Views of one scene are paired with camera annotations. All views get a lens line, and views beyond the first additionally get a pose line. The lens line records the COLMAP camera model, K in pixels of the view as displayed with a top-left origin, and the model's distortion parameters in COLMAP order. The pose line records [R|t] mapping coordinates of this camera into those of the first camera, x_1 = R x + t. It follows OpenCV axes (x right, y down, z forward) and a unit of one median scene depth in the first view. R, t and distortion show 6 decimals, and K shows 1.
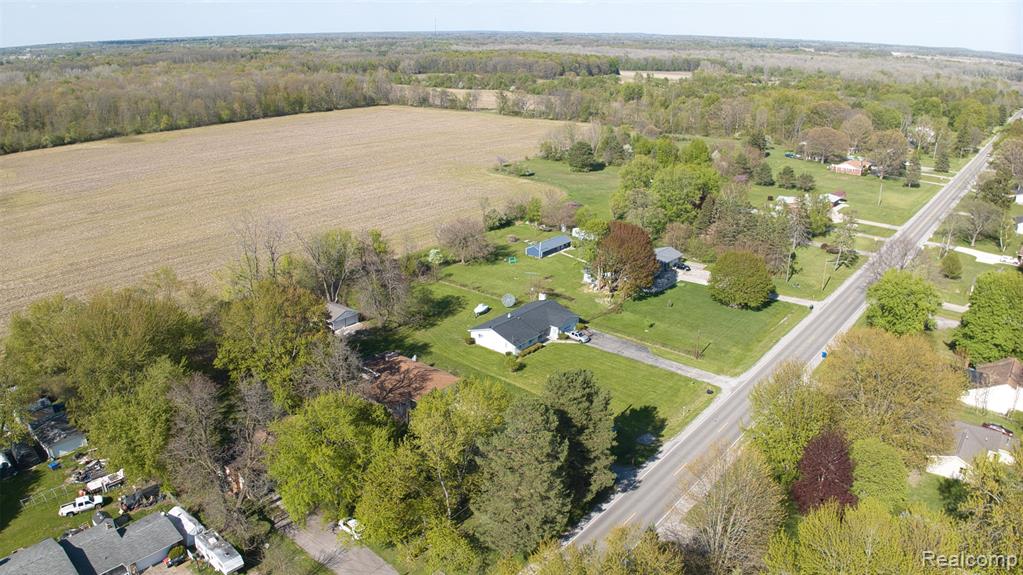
lens RADIAL K [[723.4, 0, 511.5], [0, 723.4, 287.5], [0, 0, 1]] dist [-0.097361, -0.022467]
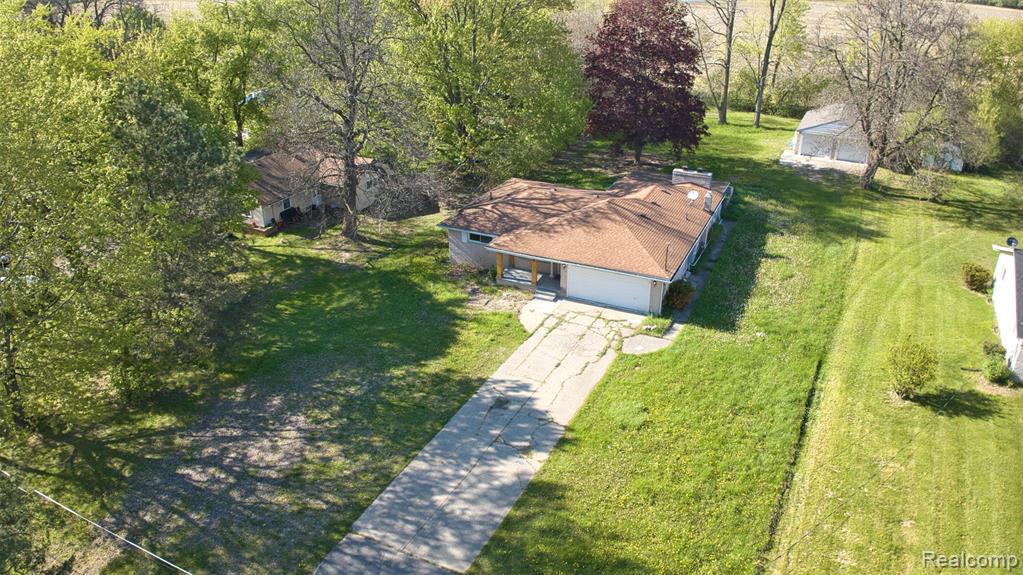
lens RADIAL K [[718.9, 0, 511.5], [0, 718.9, 287.5], [0, 0, 1]] dist [-0.093512, -0.027684]
pose [[0.212002, 0.418891, -0.882941, 0.129036], [-0.323014, 0.882735, 0.341235, 0.036028], [0.922343, 0.212860, 0.322449, 0.609460]]
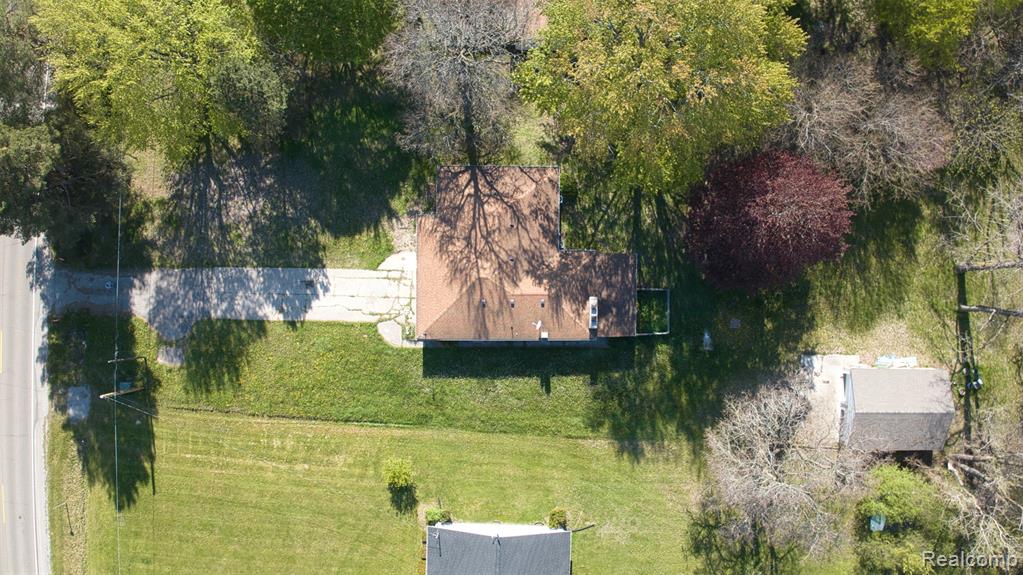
lens RADIAL K [[723.4, 0, 511.5], [0, 723.4, 287.5], [0, 0, 1]] dist [-0.097361, -0.022467]
pose [[-0.792602, 0.609642, -0.010895, -0.097840], [-0.214003, -0.261406, 0.941207, -0.249931], [0.570951, 0.748334, 0.337656, 0.606694]]
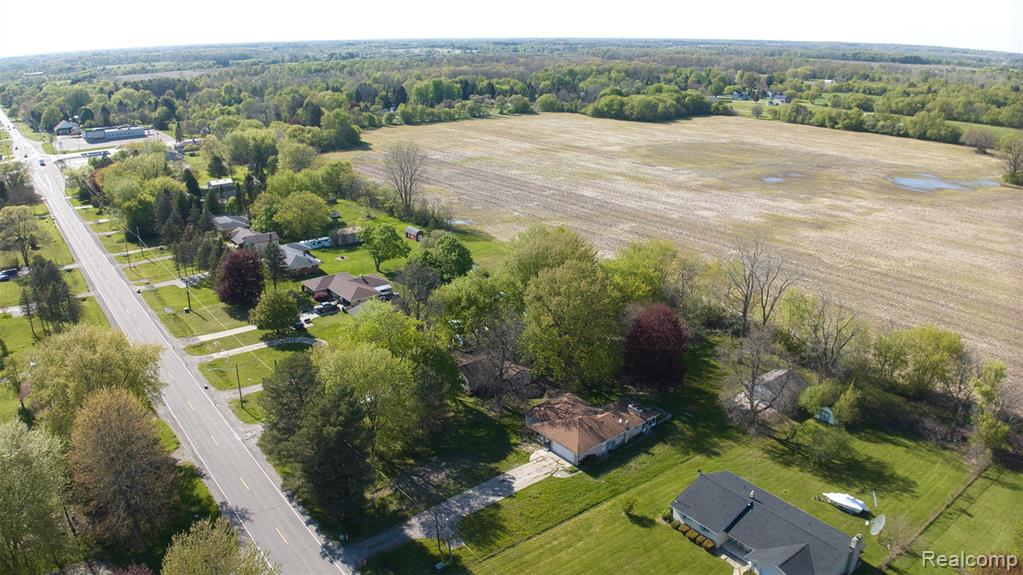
lens RADIAL K [[723.4, 0, 511.5], [0, 723.4, 287.5], [0, 0, 1]] dist [-0.097361, -0.022467]
pose [[-0.223471, 0.319790, -0.920758, 0.474225], [-0.328970, 0.864474, 0.380084, -0.241246], [0.917518, 0.387839, -0.087983, 0.667956]]
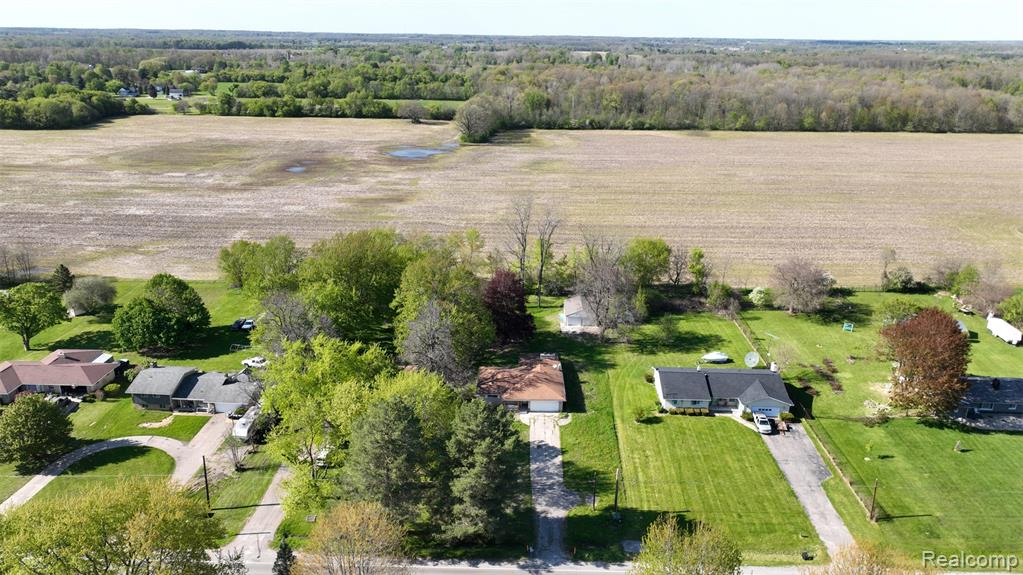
lens RADIAL K [[715.2, 0, 511.5], [0, 715.2, 287.5], [0, 0, 1]] dist [0.012346, 0.001295]
pose [[0.611622, 0.266148, -0.745040, 0.401885], [-0.276328, 0.954273, 0.114047, -0.075991], [0.741324, 0.136122, 0.657198, 0.215708]]
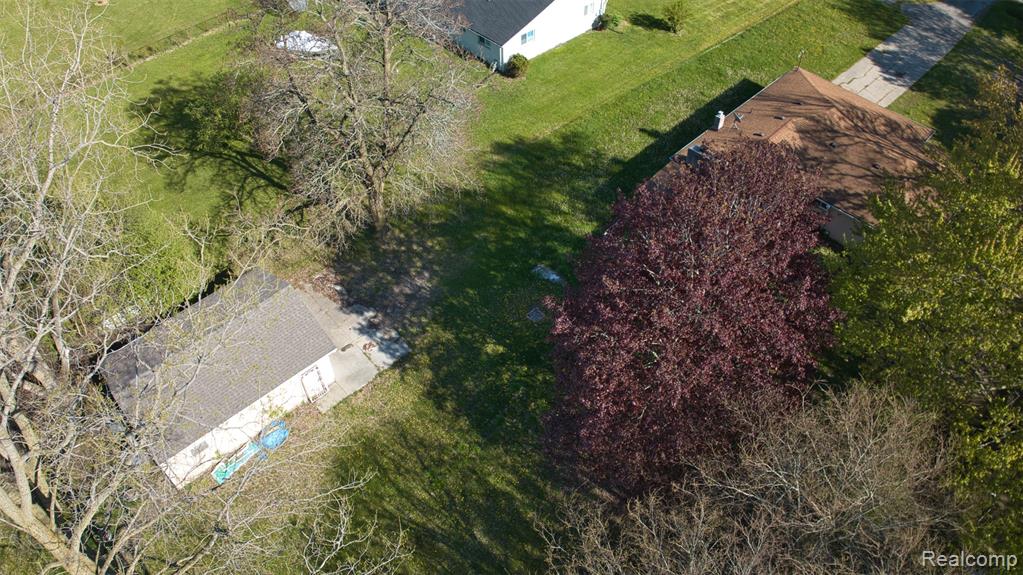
lens RADIAL K [[723.4, 0, 511.5], [0, 723.4, 287.5], [0, 0, 1]] dist [-0.097361, -0.022467]
pose [[0.126660, -0.742466, 0.657800, -0.325169], [0.336294, 0.656009, 0.675691, -0.086739], [-0.933201, 0.135631, 0.332777, 0.745704]]
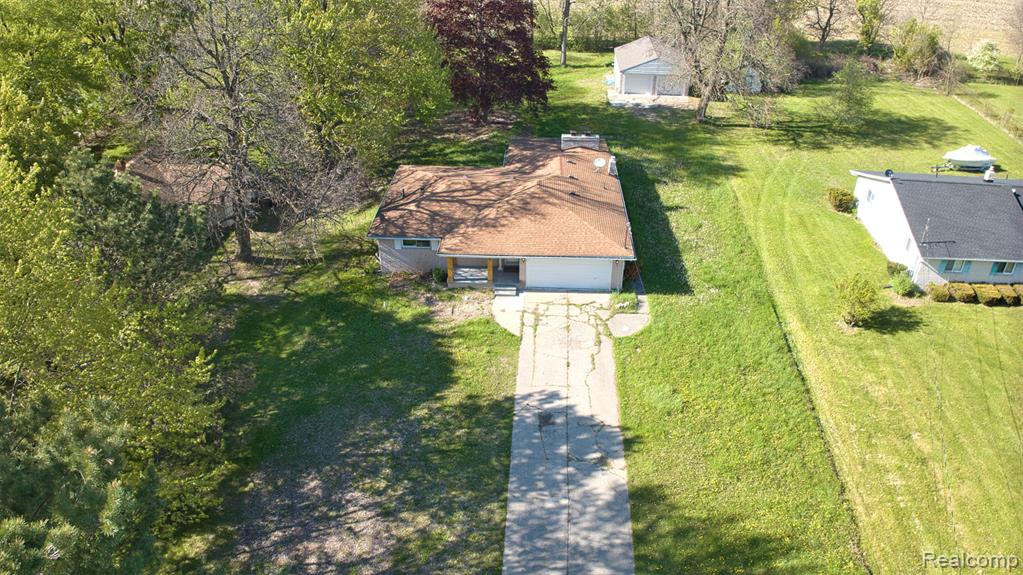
lens RADIAL K [[718.9, 0, 511.5], [0, 718.9, 287.5], [0, 0, 1]] dist [-0.093512, -0.027684]
pose [[0.579749, 0.425025, -0.695158, 0.088258], [-0.271552, 0.905181, 0.326965, 0.036953], [0.768213, -0.000786, 0.640194, 0.548247]]
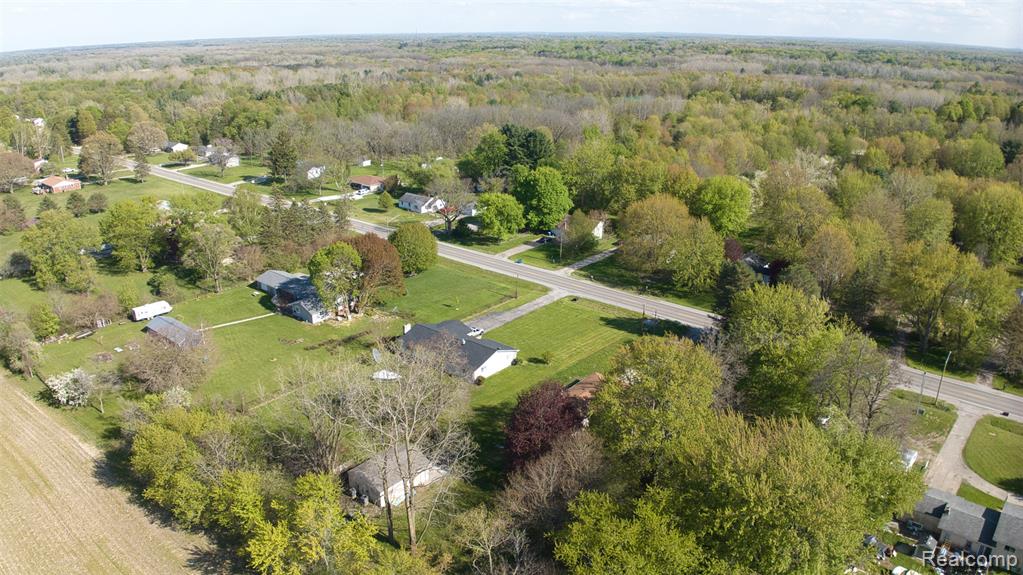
lens RADIAL K [[718.9, 0, 511.5], [0, 718.9, 287.5], [0, 0, 1]] dist [-0.093512, -0.027684]
pose [[0.022028, -0.343993, 0.938714, -0.709475], [0.341753, 0.884970, 0.316279, -0.246428], [-0.939531, 0.313841, 0.137055, 0.672283]]
